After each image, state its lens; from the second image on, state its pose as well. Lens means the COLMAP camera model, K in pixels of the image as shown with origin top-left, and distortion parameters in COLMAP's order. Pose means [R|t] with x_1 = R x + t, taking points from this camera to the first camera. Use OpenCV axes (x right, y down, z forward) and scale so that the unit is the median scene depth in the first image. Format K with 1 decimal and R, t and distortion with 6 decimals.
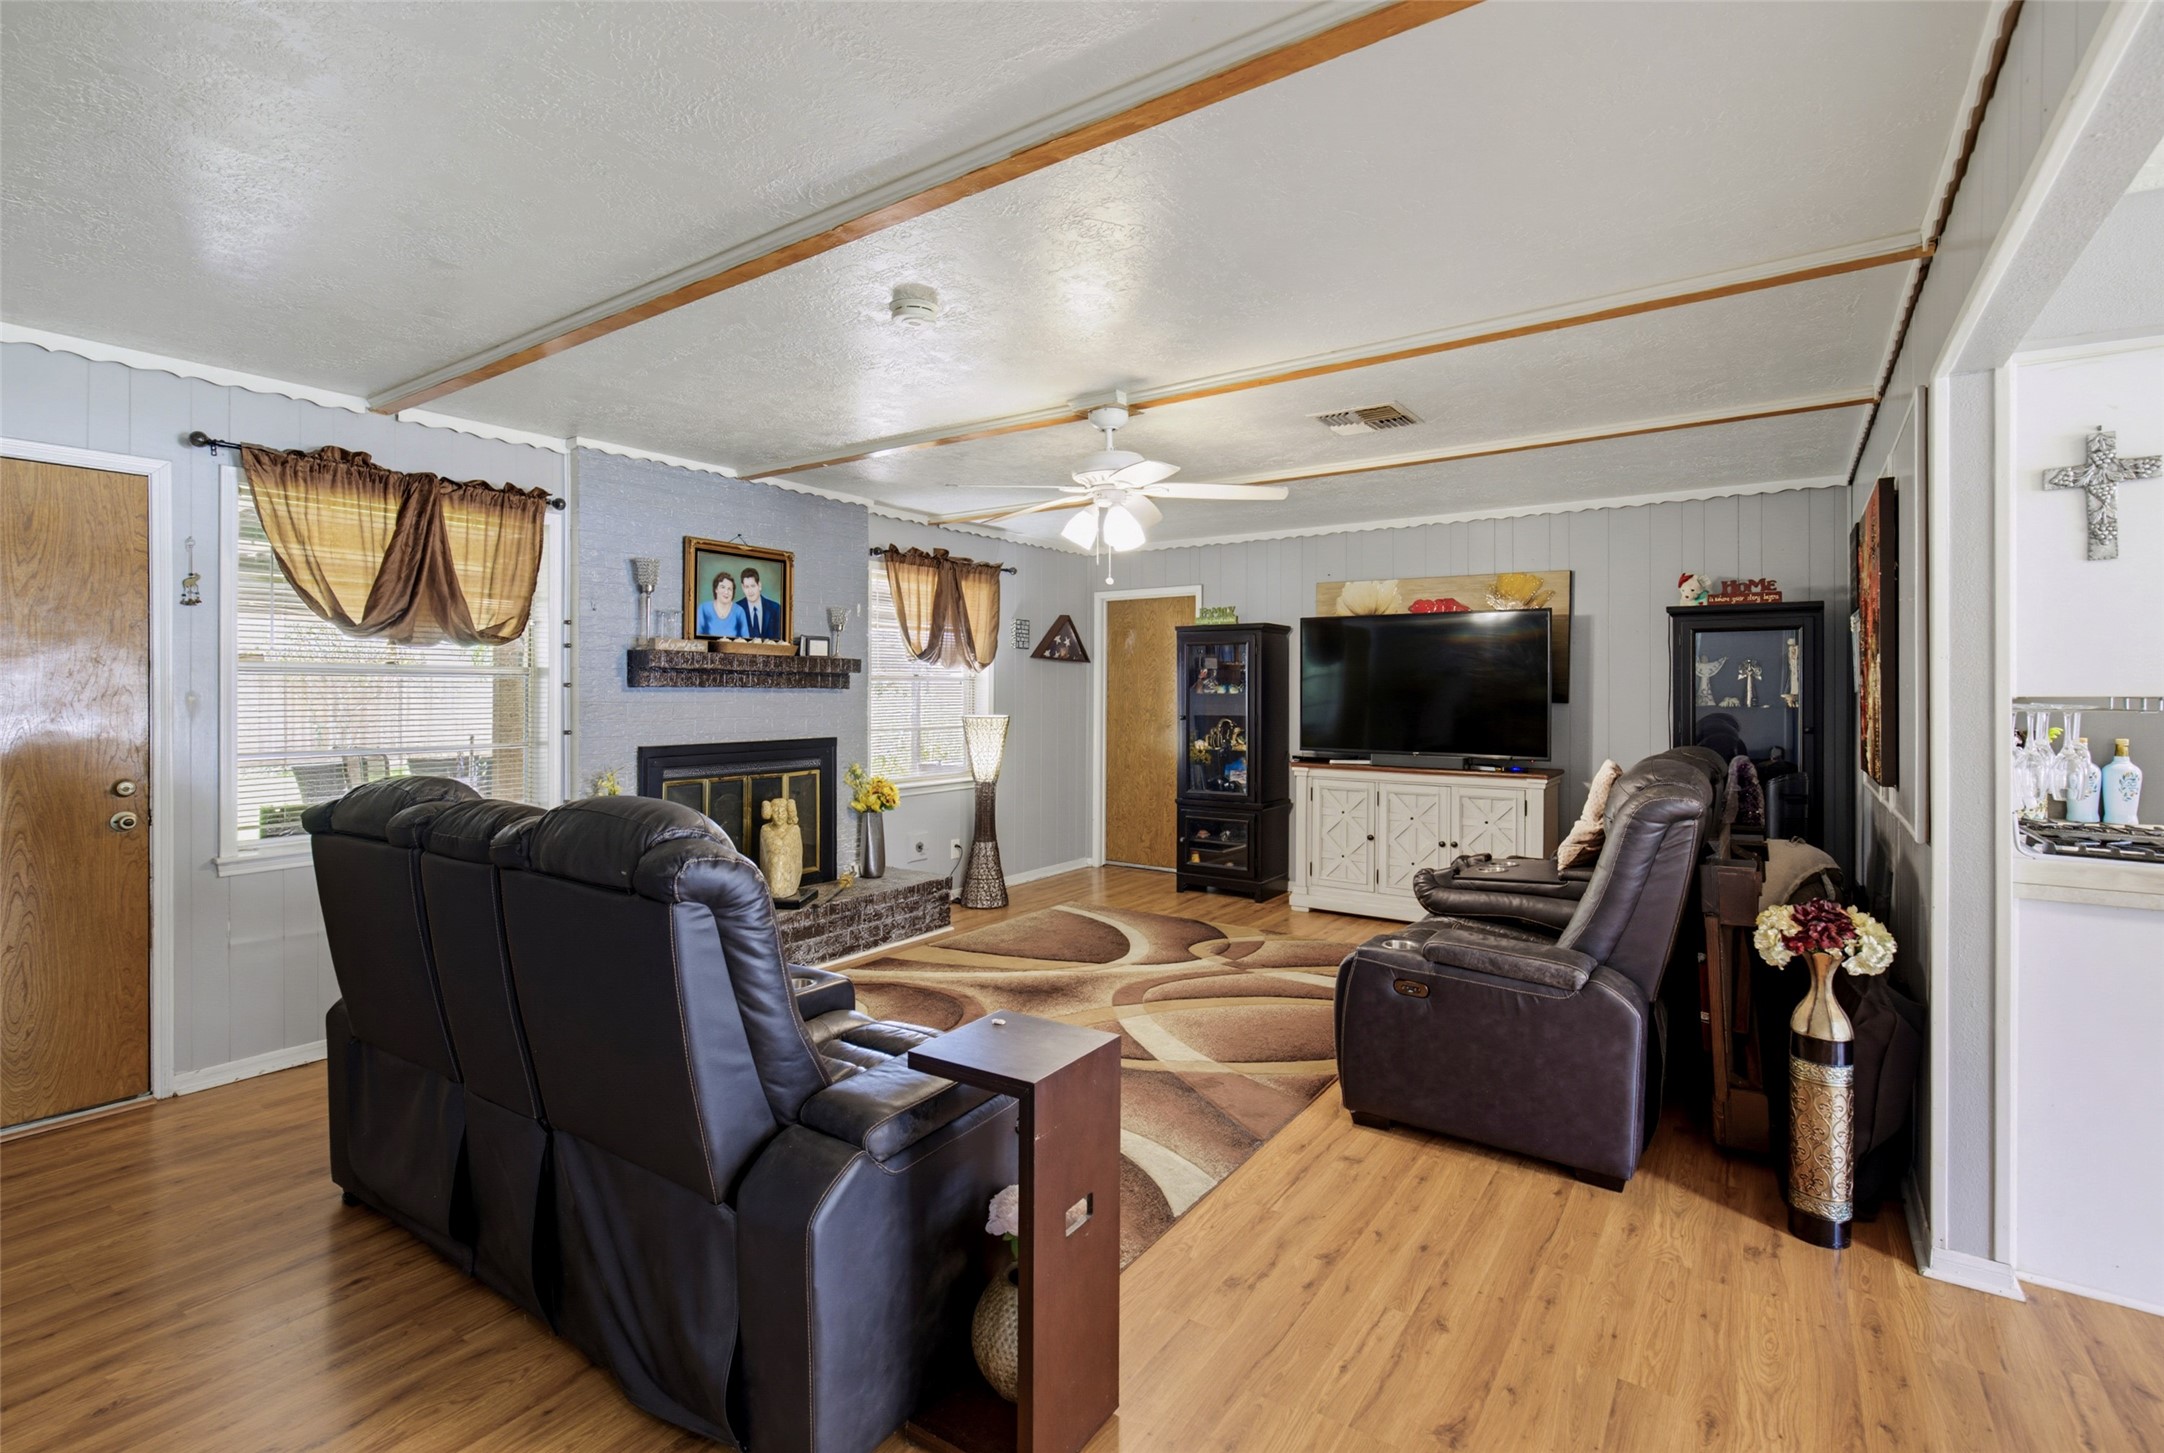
lens RADIAL K [[996.9, 0, 1063.3], [0, 996.9, 690.5], [0, 0, 1]] dist [-0.000714, 0.000073]
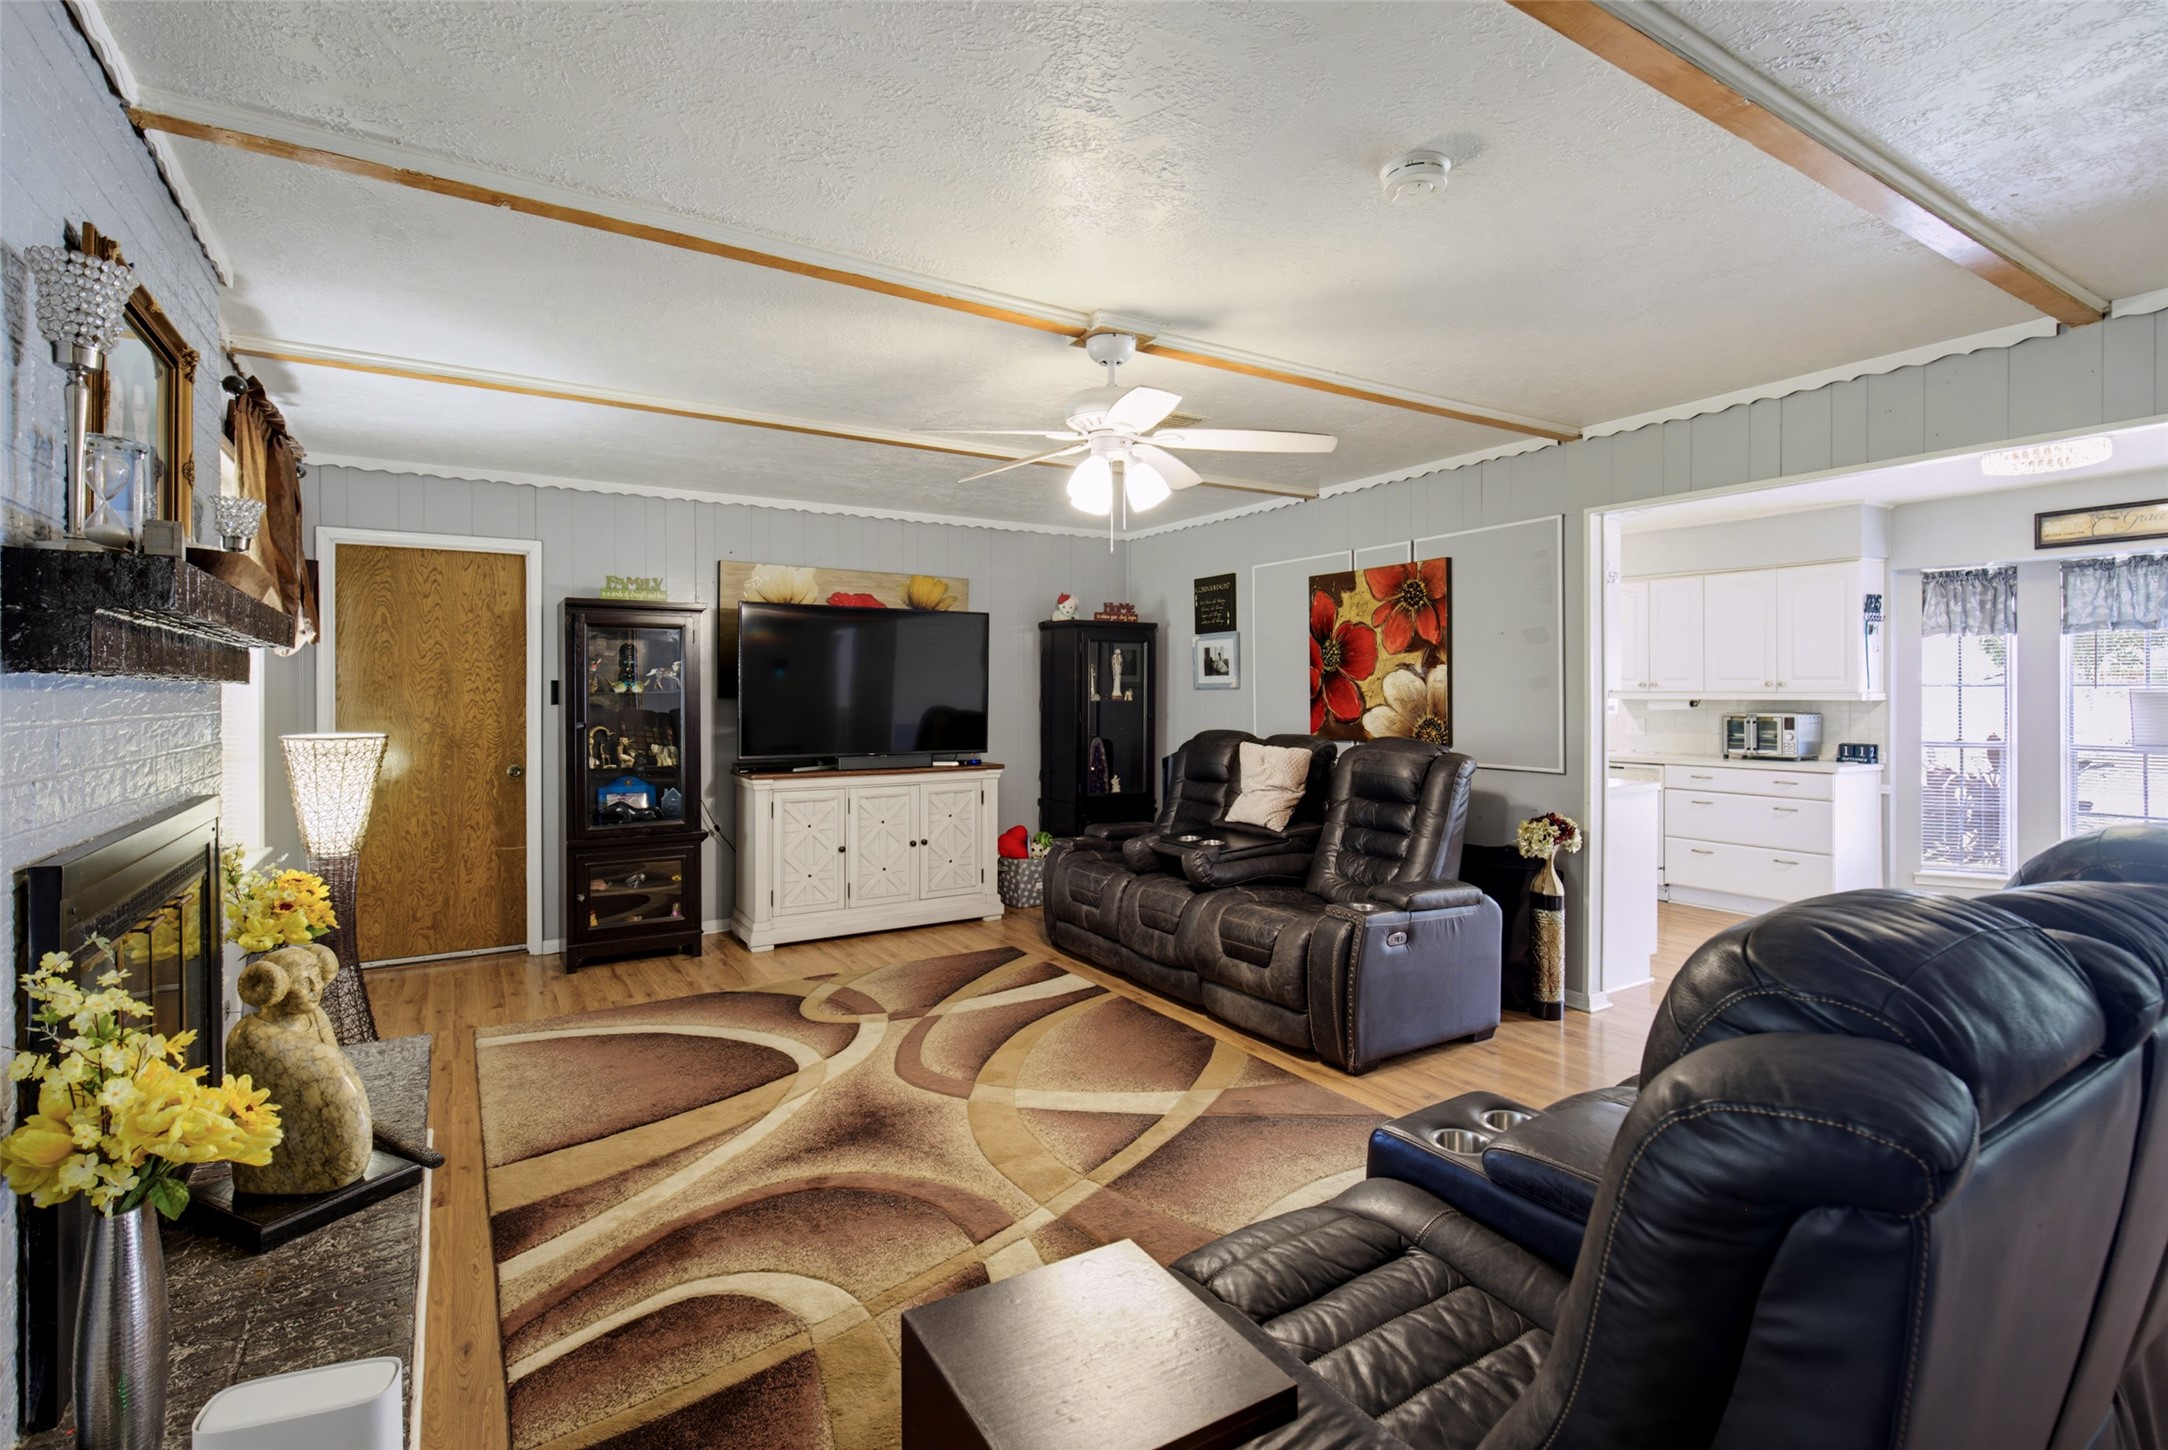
lens RADIAL K [[998.7, 0, 1065.2], [0, 998.7, 688.9], [0, 0, 1]] dist [-0.000714, 0.000073]
pose [[0.394023, -0.002682, 0.919097, -0.546846], [0.001526, 0.999996, 0.002264, -0.001623], [-0.919099, 0.000510, 0.394025, 0.545961]]
